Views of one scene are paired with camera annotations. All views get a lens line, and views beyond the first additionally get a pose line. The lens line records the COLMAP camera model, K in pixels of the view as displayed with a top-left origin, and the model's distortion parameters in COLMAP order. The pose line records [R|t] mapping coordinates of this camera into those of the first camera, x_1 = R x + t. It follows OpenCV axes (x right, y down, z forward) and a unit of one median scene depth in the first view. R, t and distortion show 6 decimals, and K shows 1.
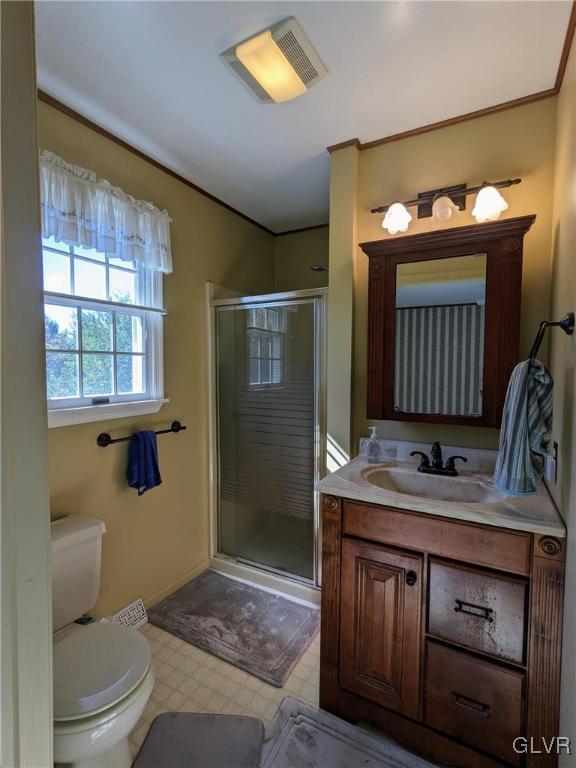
lens RADIAL K [[370.1, 0, 286.9], [0, 370.1, 382.1], [0, 0, 1]] dist [0.005924, 0.000581]
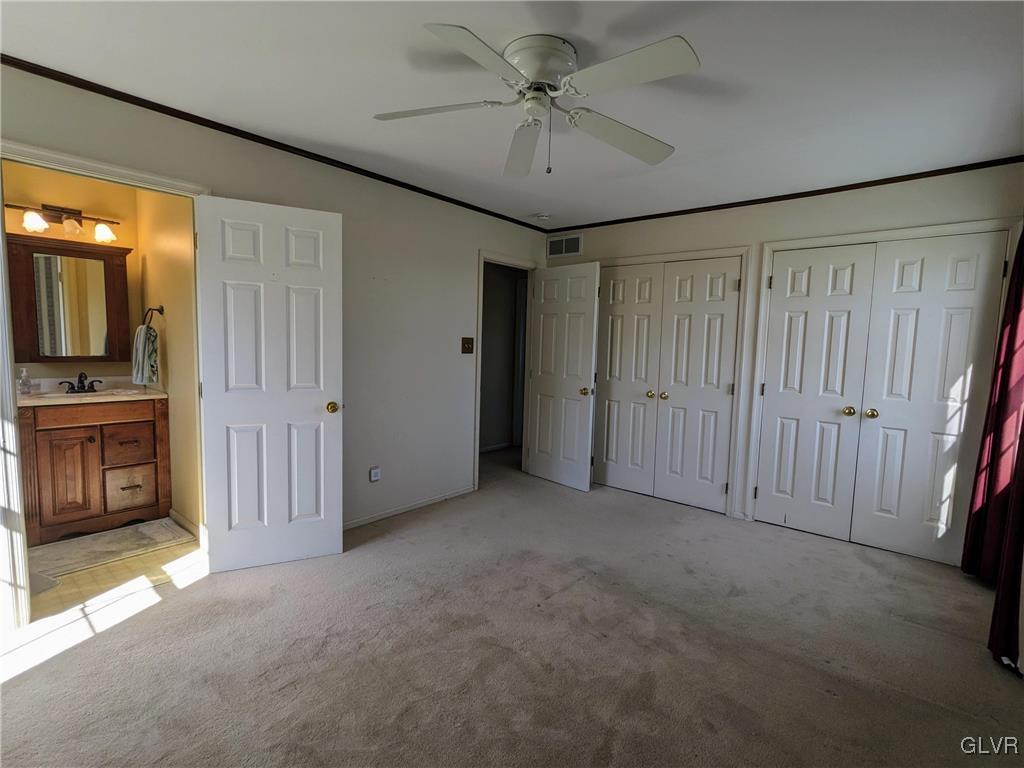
lens RADIAL K [[493.4, 0, 511.3], [0, 493.4, 383.7], [0, 0, 1]] dist [0.005924, 0.000581]
pose [[0.188648, -0.085894, 0.978281, -1.401250], [0.019441, 0.996299, 0.083727, 0.066067], [-0.981852, 0.003224, 0.189620, -1.288840]]
